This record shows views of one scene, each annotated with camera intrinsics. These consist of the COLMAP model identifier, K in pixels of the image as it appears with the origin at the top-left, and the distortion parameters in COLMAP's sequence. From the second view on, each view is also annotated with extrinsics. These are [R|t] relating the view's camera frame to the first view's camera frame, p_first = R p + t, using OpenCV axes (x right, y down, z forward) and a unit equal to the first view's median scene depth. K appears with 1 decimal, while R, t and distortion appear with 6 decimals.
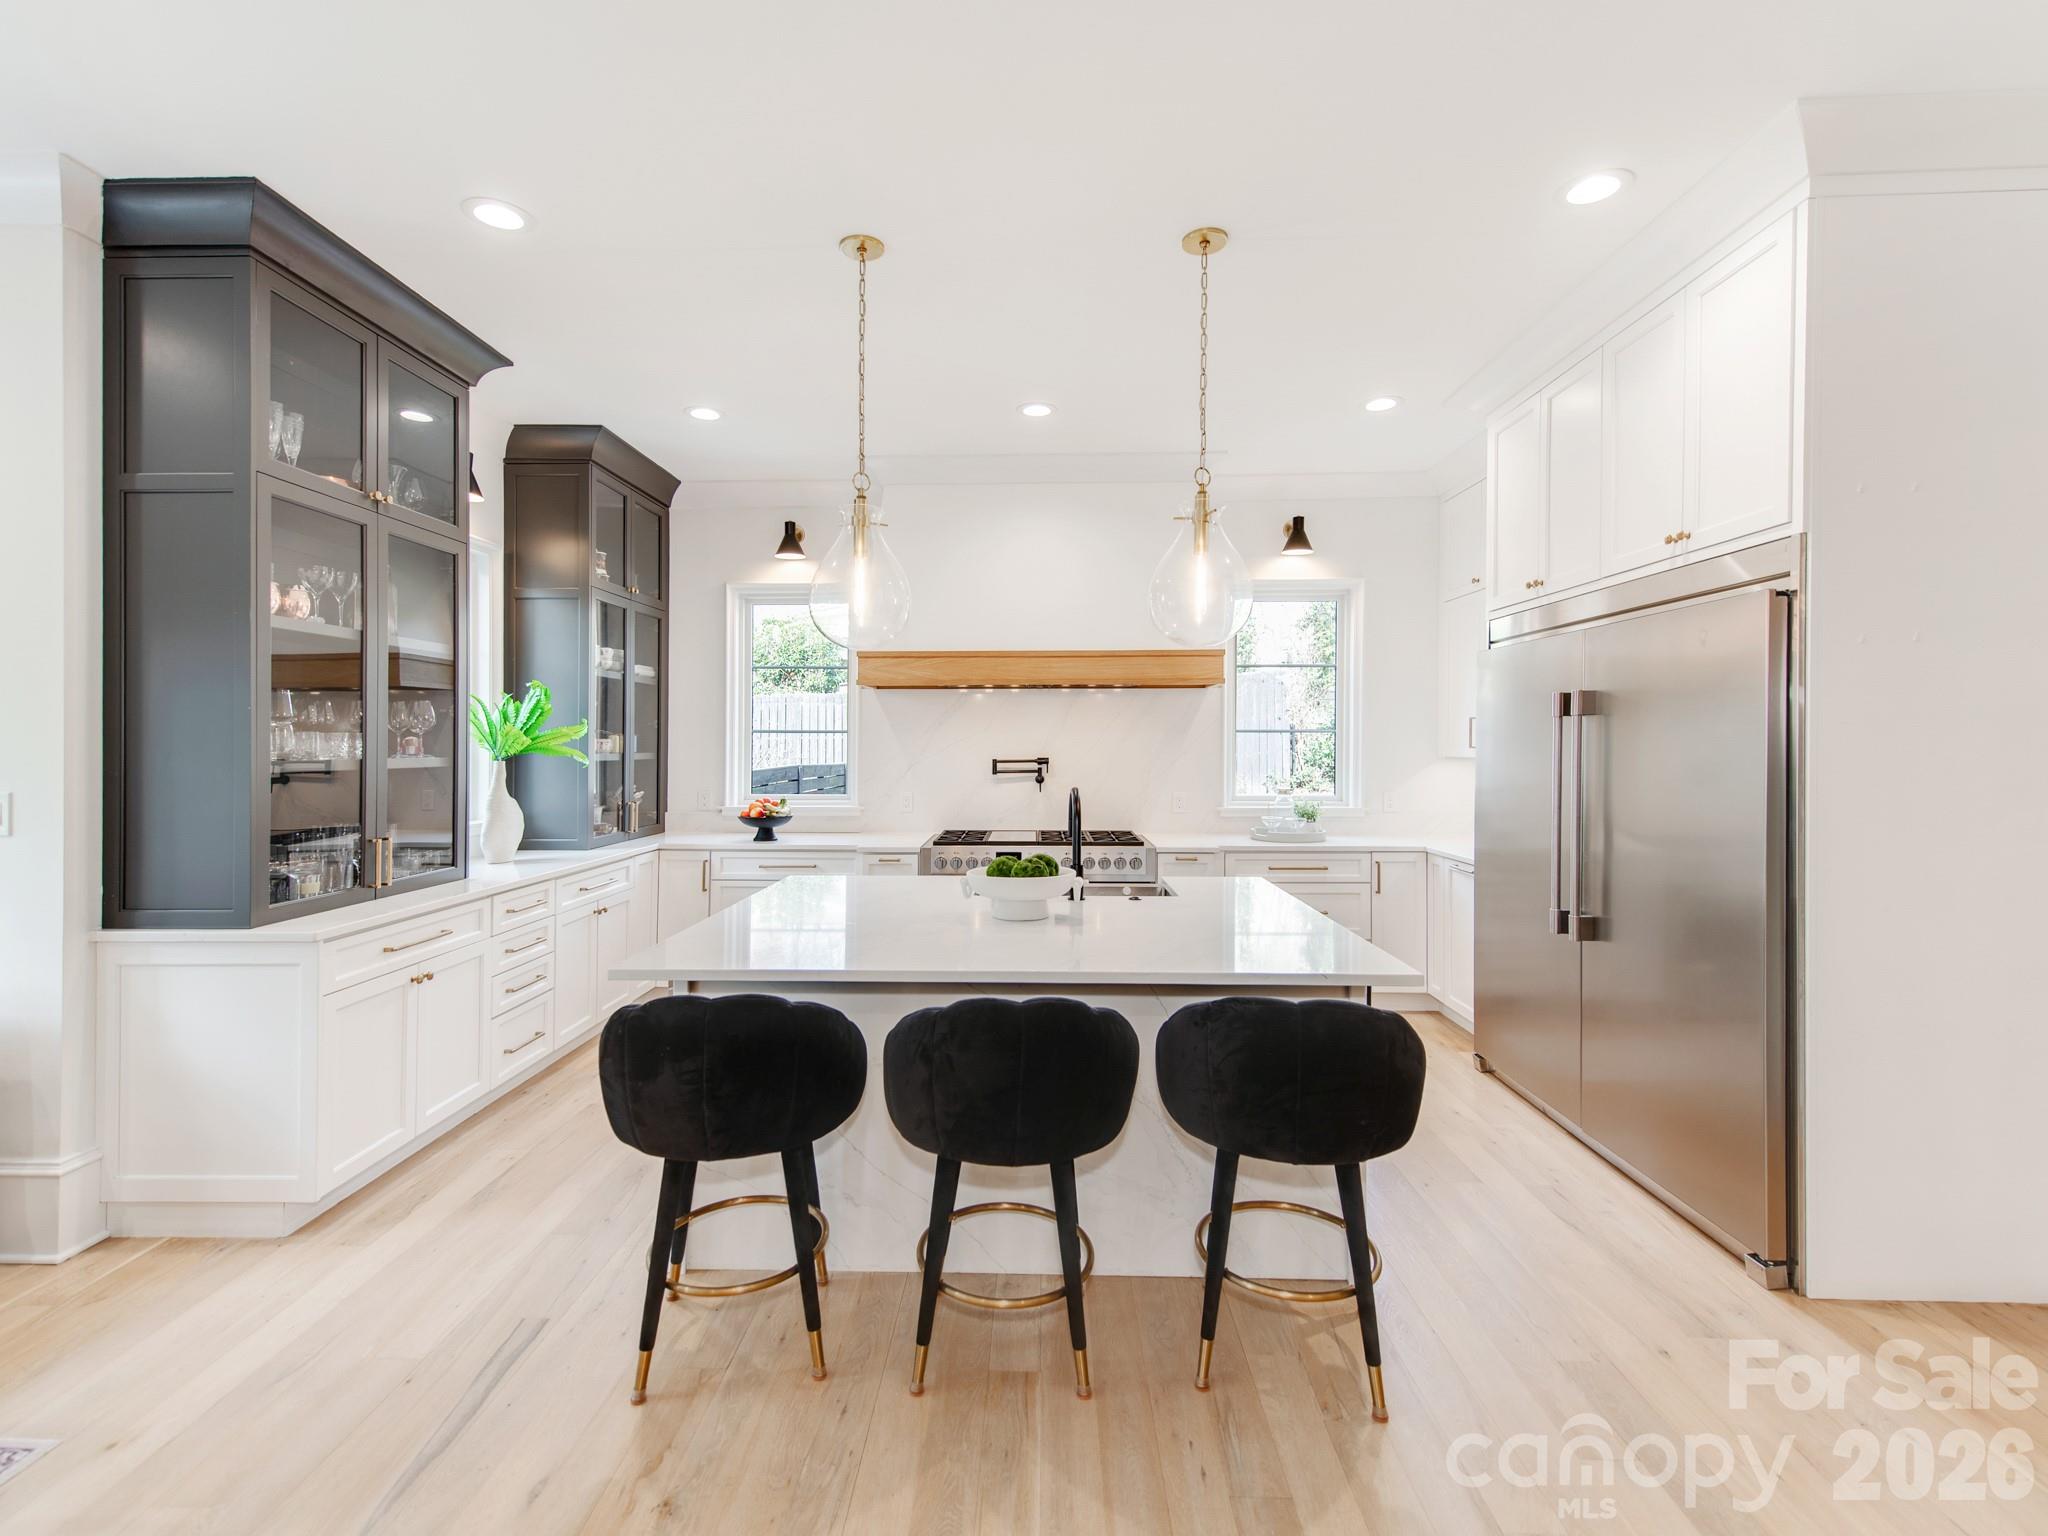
lens RADIAL K [[927.1, 0, 1007.2], [0, 927.1, 751.0], [0, 0, 1]] dist [0.014246, -0.002744]
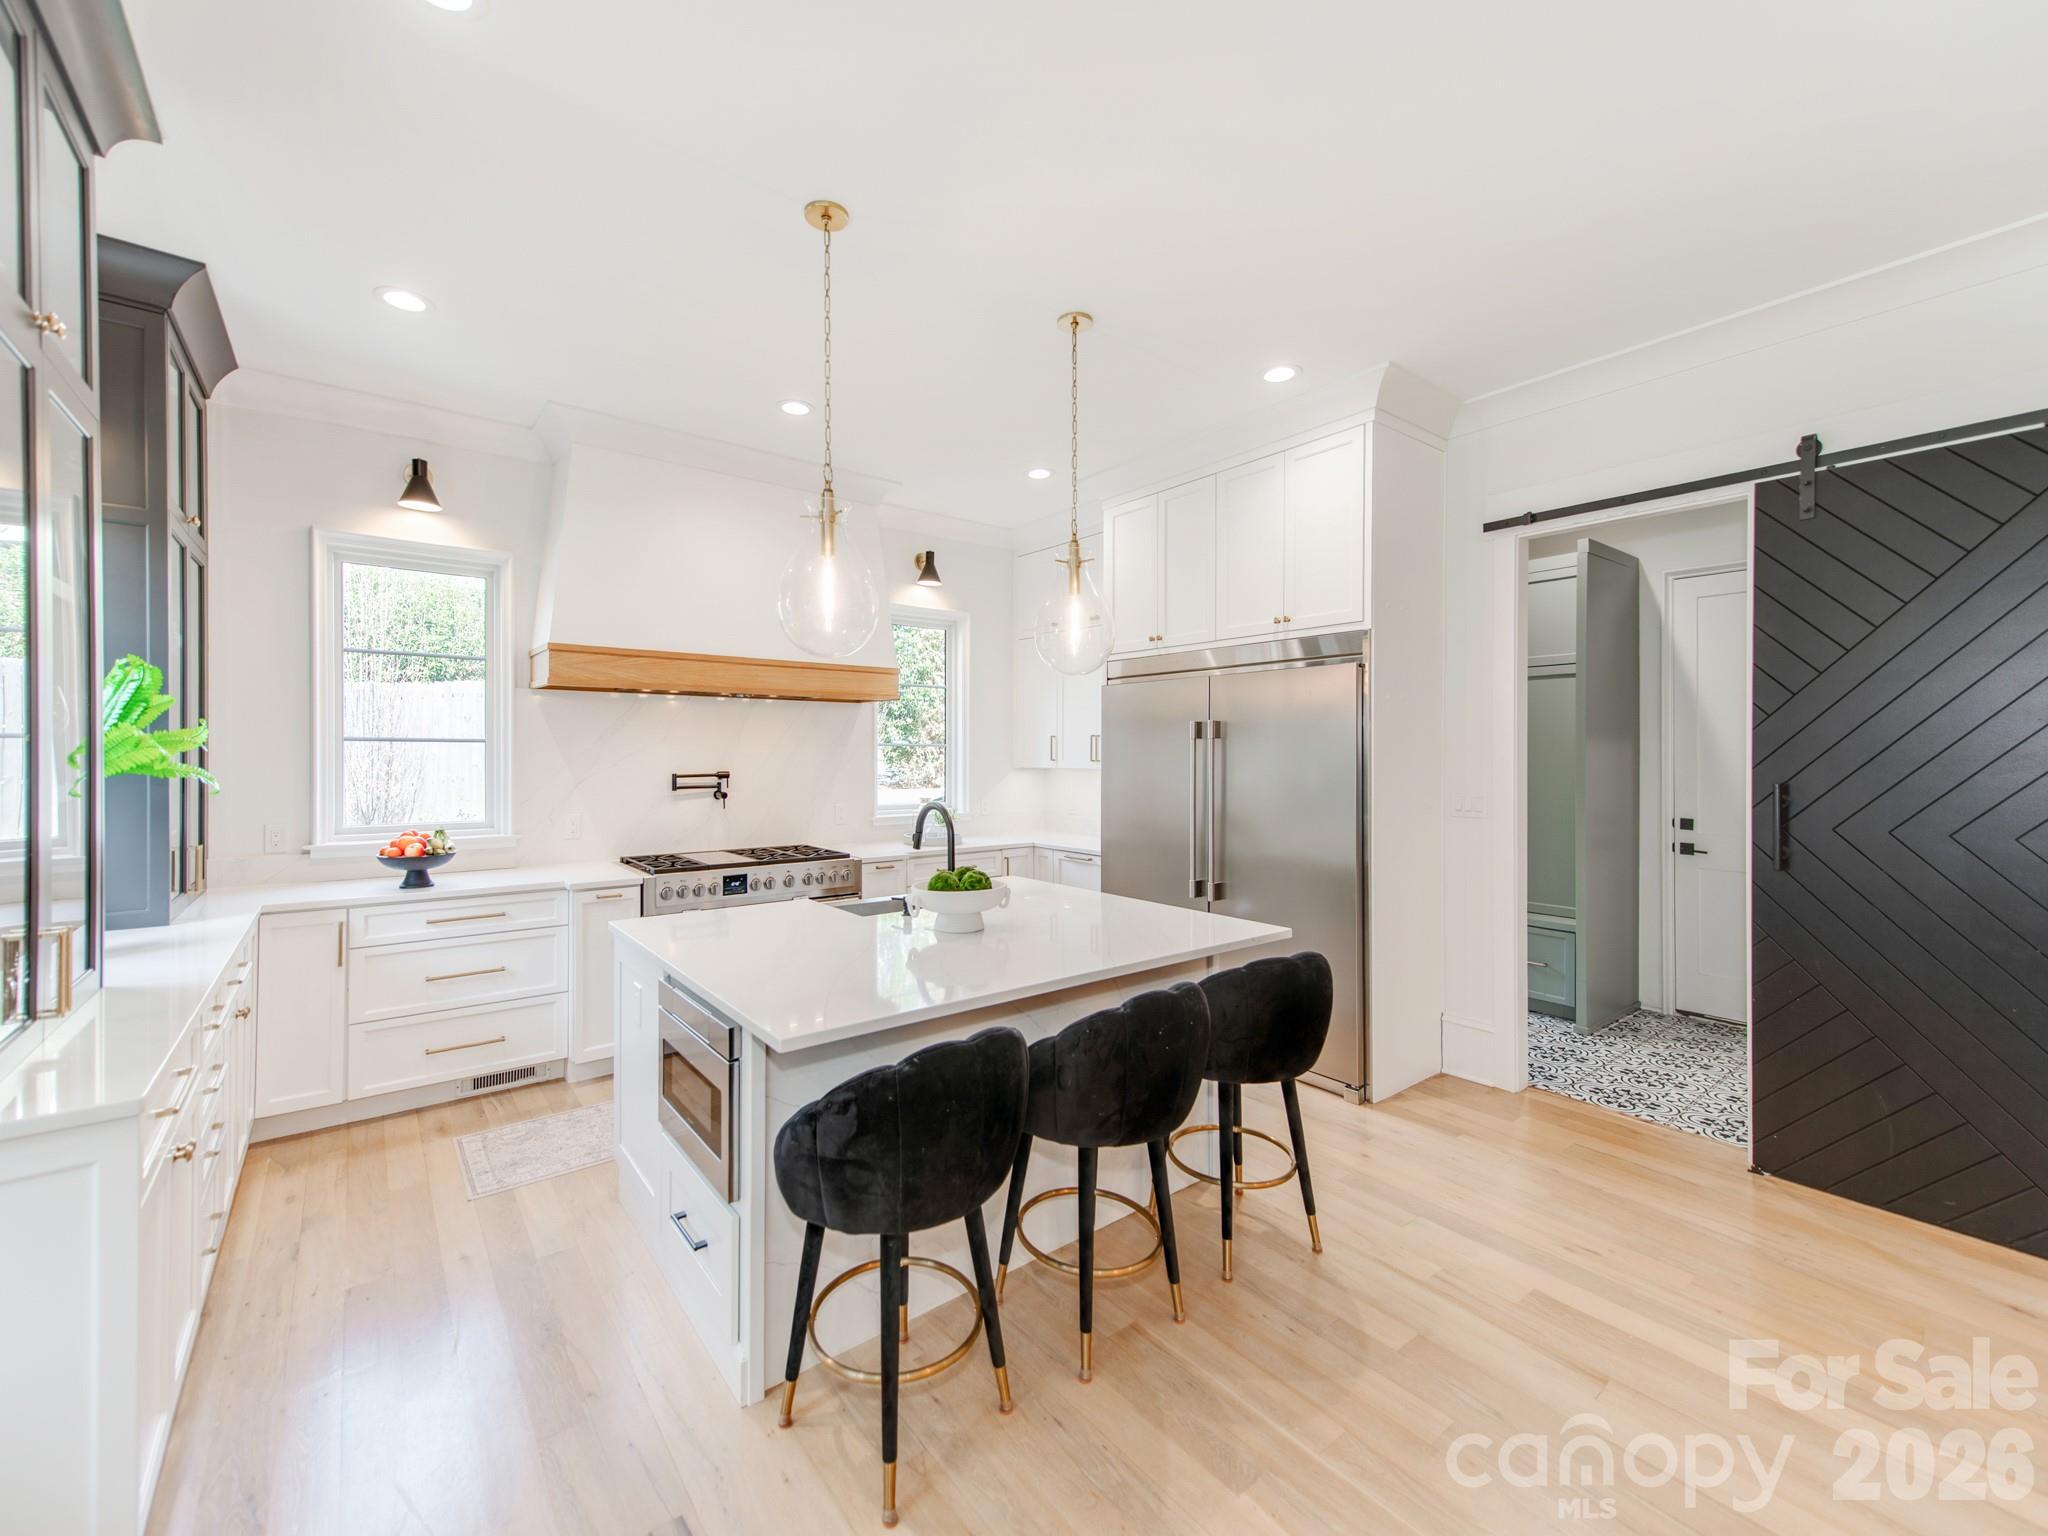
lens RADIAL K [[927.1, 0, 1017.0], [0, 927.1, 762.6], [0, 0, 1]] dist [0.014246, -0.002744]
pose [[0.749562, -0.002549, 0.661929, -0.399445], [0.000024, 0.999993, 0.003824, -0.006125], [-0.661934, -0.002850, 0.749557, 0.124409]]
